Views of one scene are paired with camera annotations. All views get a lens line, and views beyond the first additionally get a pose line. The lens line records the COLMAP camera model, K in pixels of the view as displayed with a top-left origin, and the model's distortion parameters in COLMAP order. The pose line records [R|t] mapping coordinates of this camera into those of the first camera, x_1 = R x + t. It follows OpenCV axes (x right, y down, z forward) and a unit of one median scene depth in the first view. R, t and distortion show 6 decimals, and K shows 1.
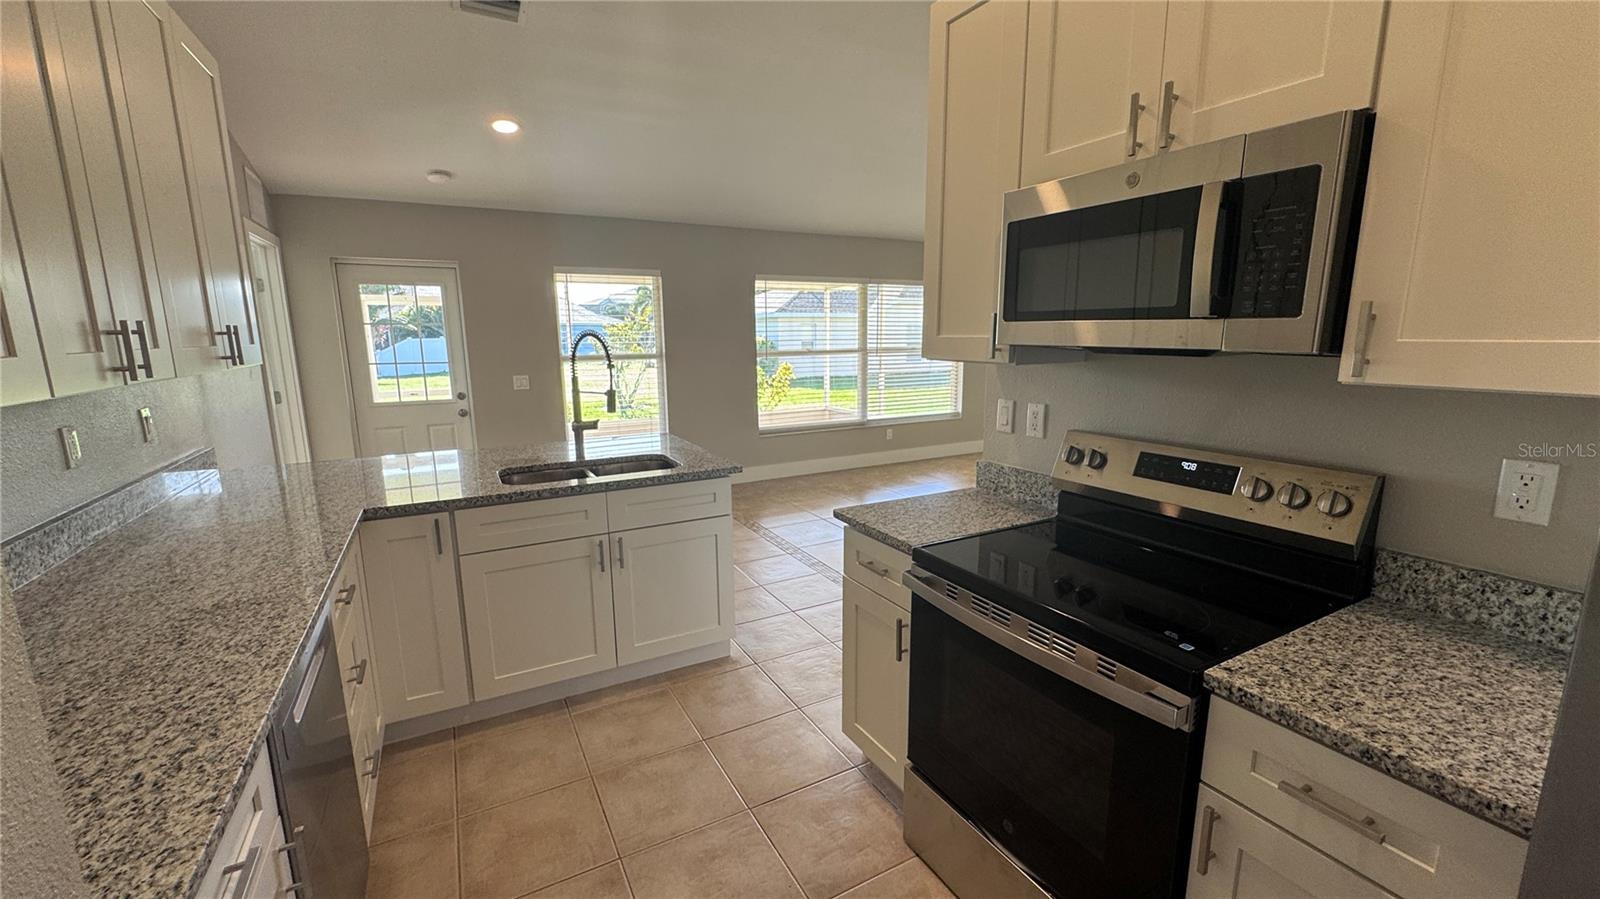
lens RADIAL K [[642.0, 0, 800.1], [0, 642.0, 453.2], [0, 0, 1]] dist [-0.004560, 0.000498]
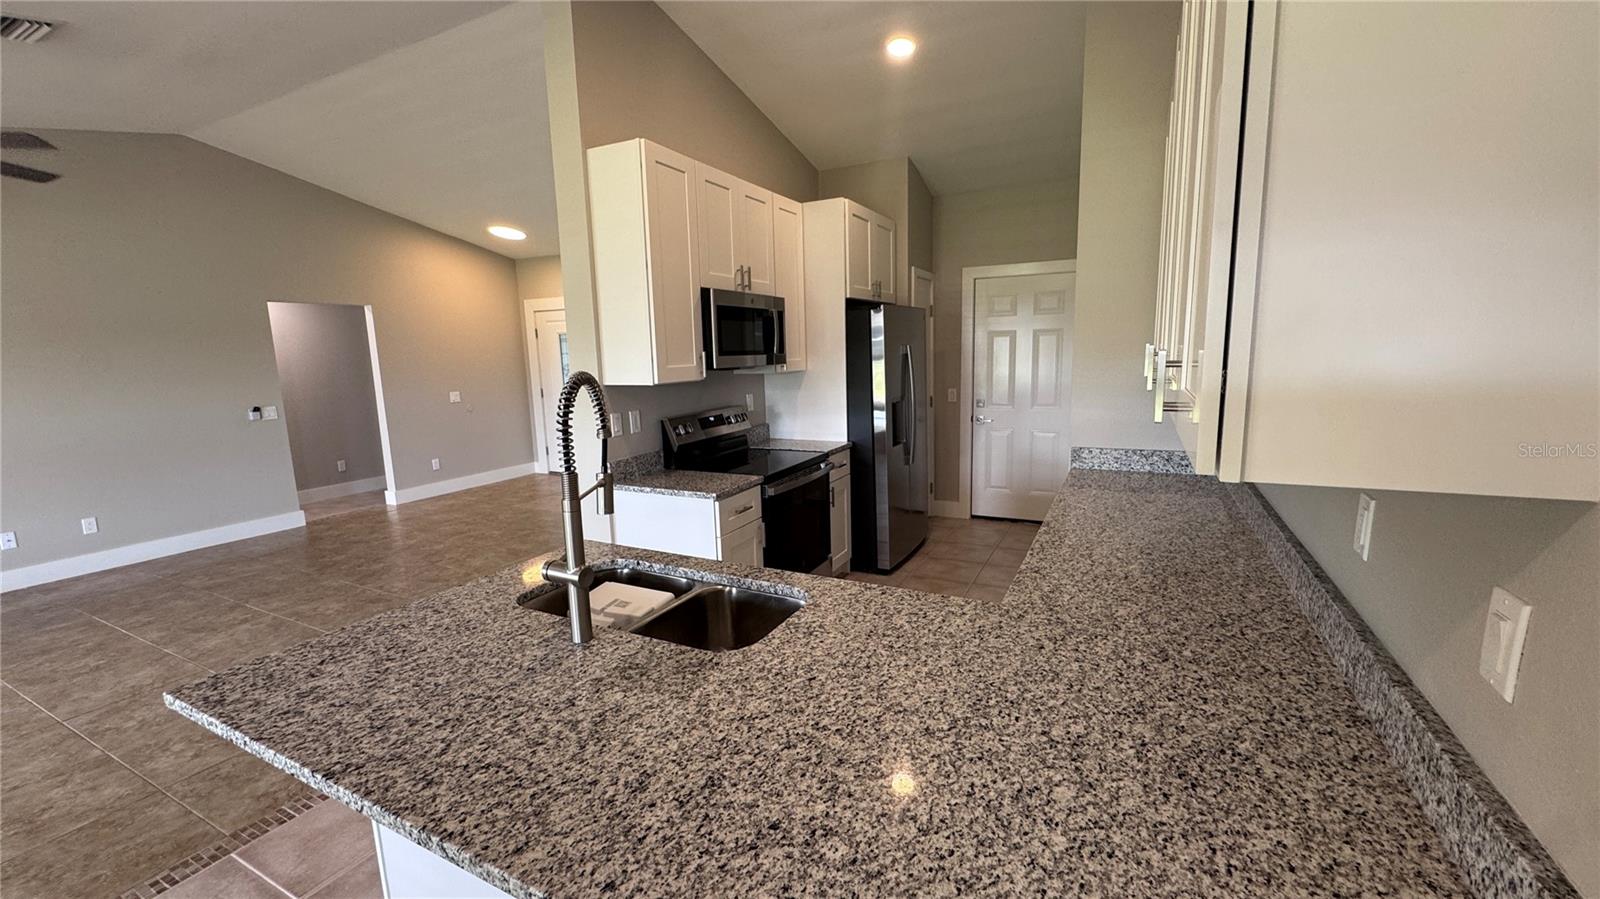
lens RADIAL K [[642.0, 0, 798.4], [0, 642.0, 451.6], [0, 0, 1]] dist [-0.004560, 0.000498]
pose [[-0.556008, -0.111079, 0.823721, -1.084902], [0.184160, 0.949935, 0.252406, -0.289233], [-0.810518, 0.292036, -0.507715, 1.438721]]
